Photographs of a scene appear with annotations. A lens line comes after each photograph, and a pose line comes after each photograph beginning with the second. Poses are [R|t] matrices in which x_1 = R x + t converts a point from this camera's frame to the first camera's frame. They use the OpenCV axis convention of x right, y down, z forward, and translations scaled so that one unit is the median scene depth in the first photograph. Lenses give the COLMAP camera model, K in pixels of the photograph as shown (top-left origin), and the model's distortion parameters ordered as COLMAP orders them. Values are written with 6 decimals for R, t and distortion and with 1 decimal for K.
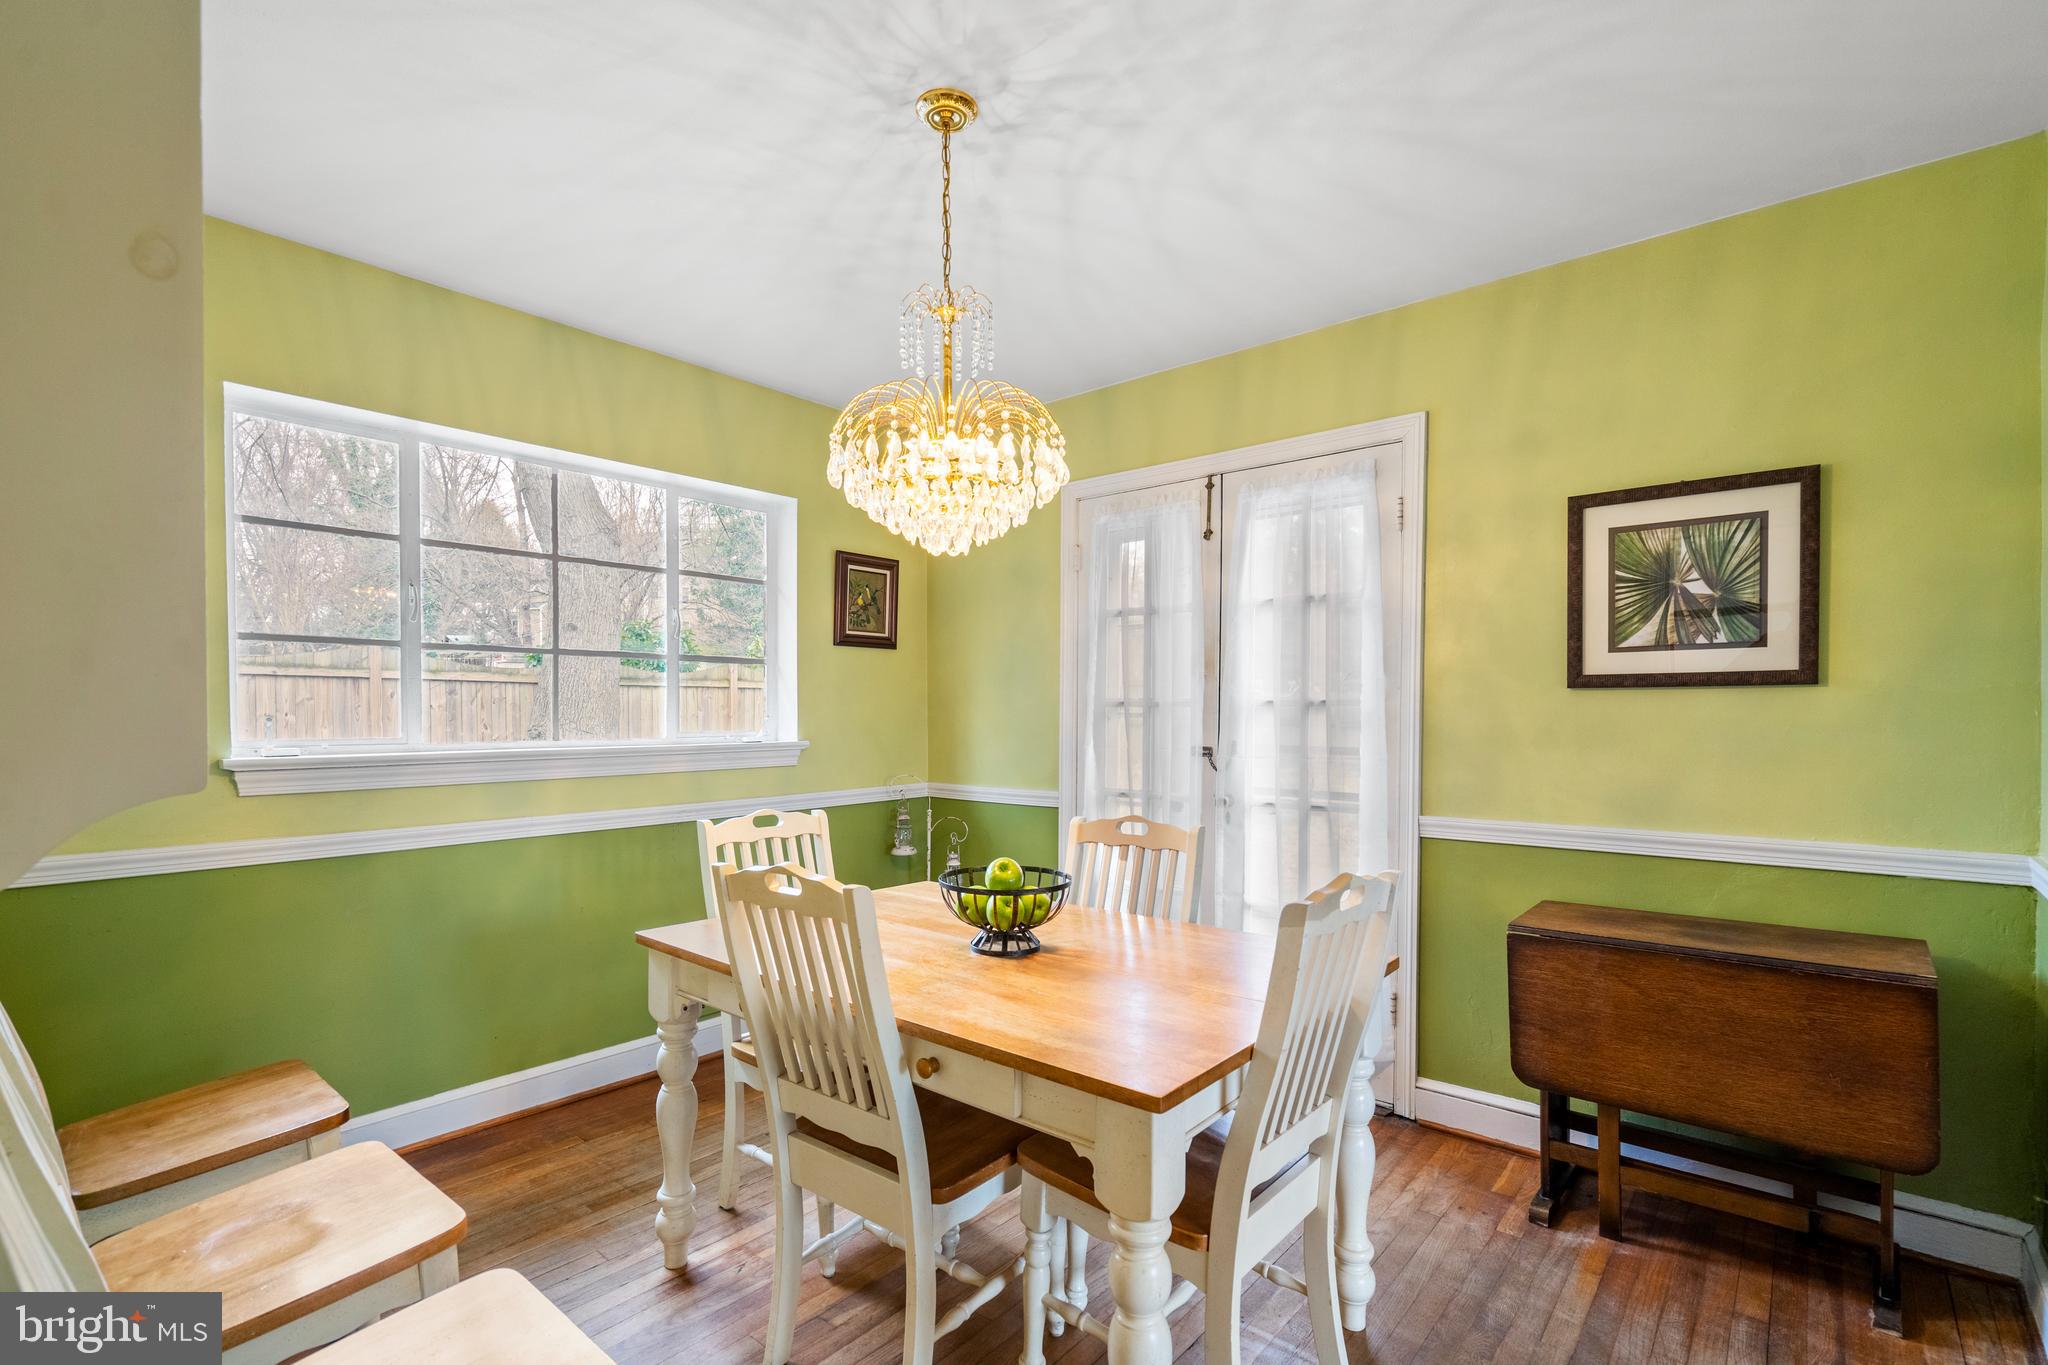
lens RADIAL K [[926.5, 0, 1023.6], [0, 926.5, 729.6], [0, 0, 1]] dist [-0.005282, 0.001543]
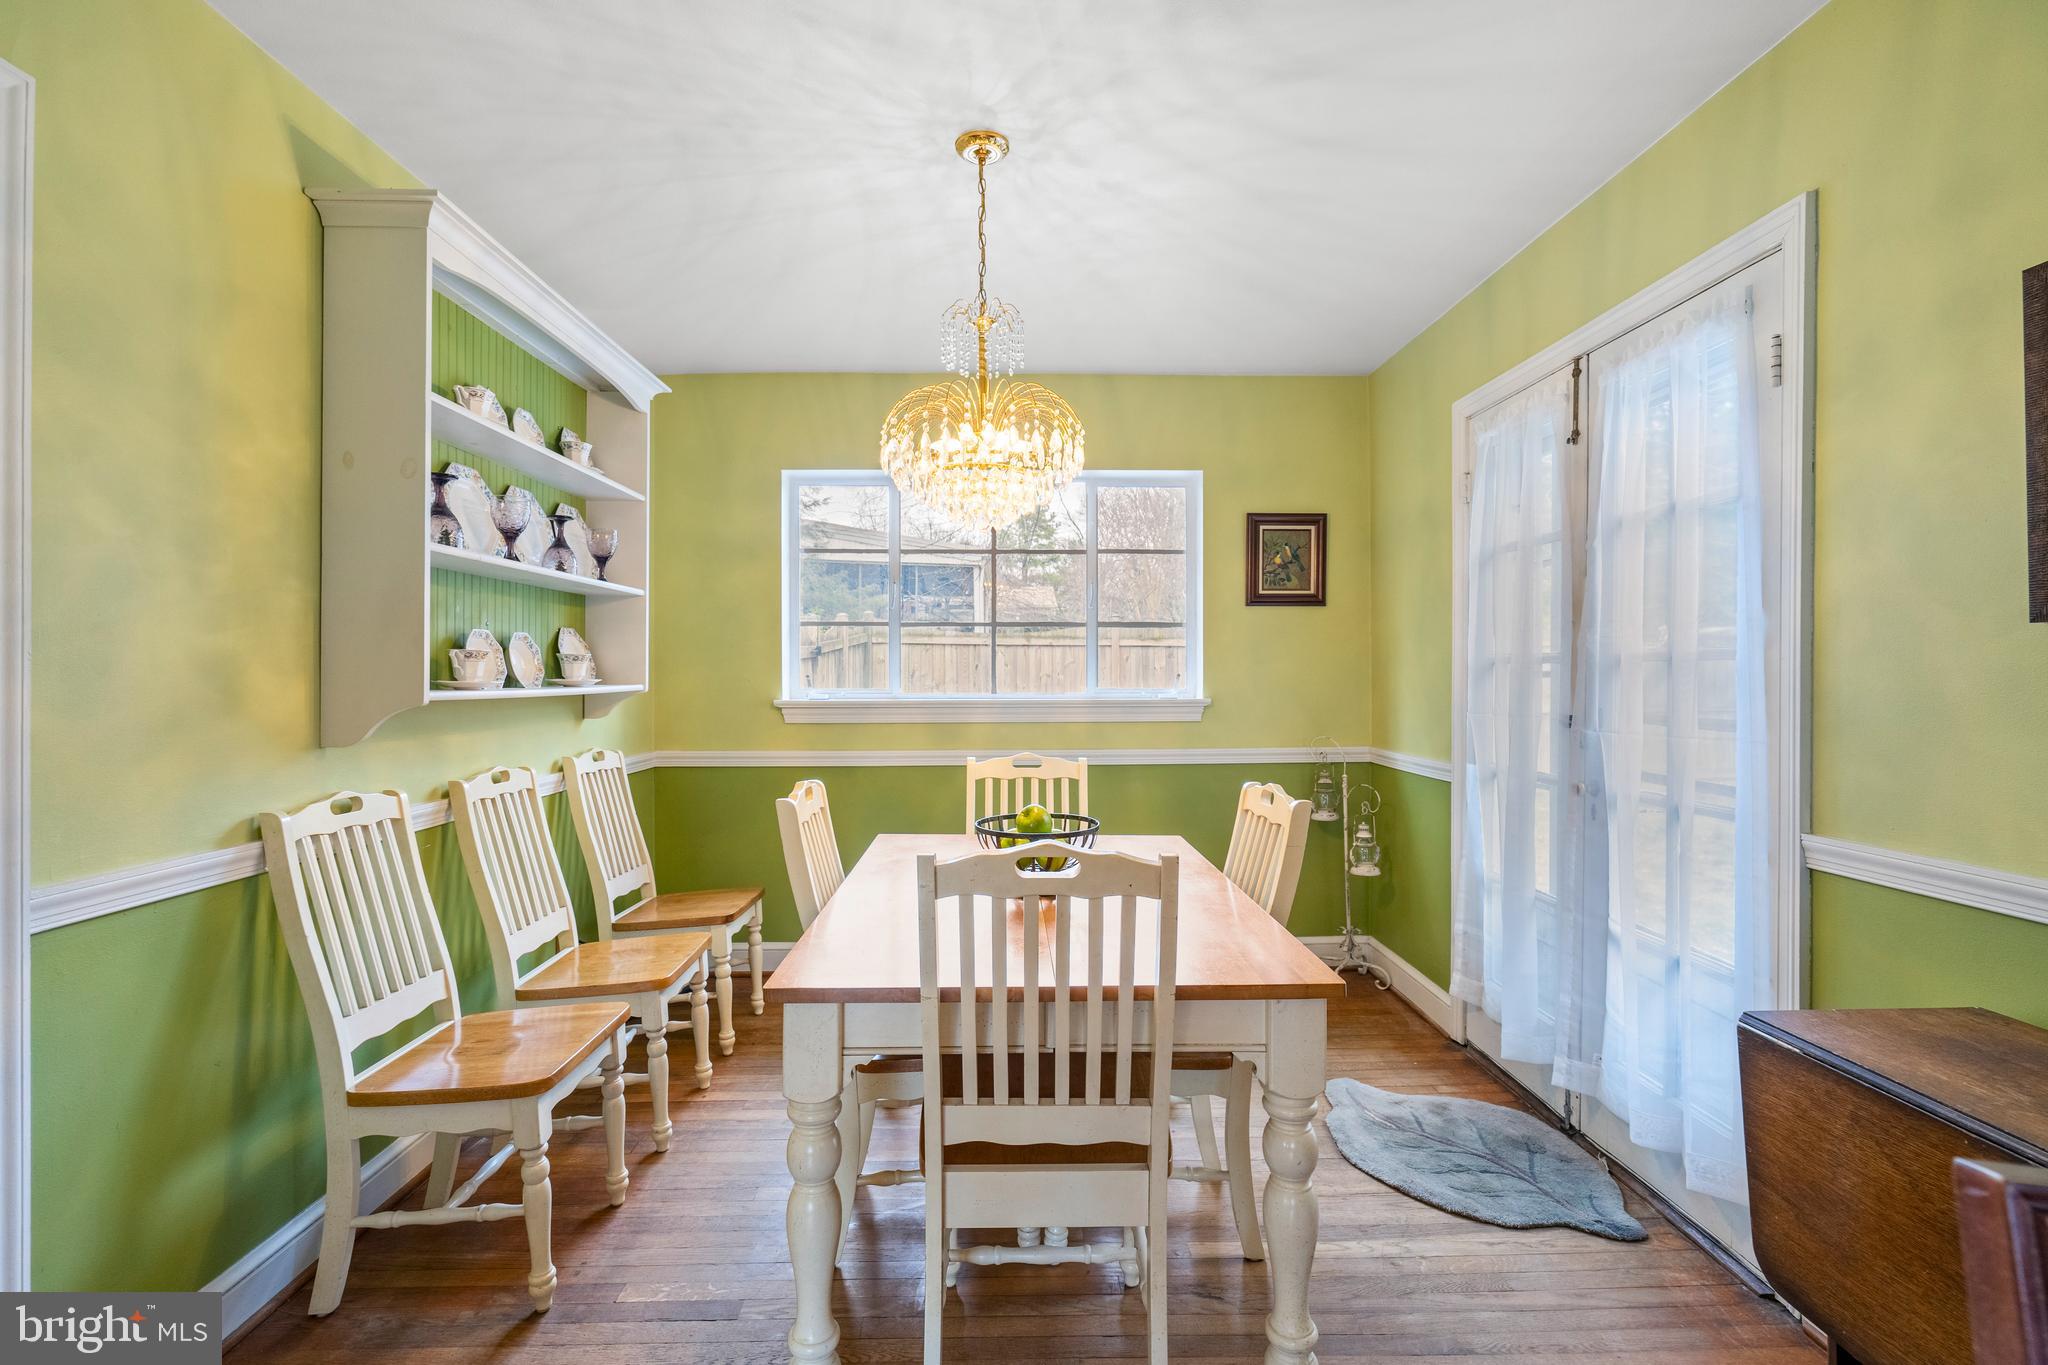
lens RADIAL K [[926.5, 0, 1026.4], [0, 926.5, 672.6], [0, 0, 1]] dist [-0.005282, 0.001543]
pose [[0.672119, -0.000864, -0.740442, 0.460969], [-0.013245, 0.999825, -0.013189, -0.000761], [0.740324, 0.018672, 0.671990, 0.159189]]
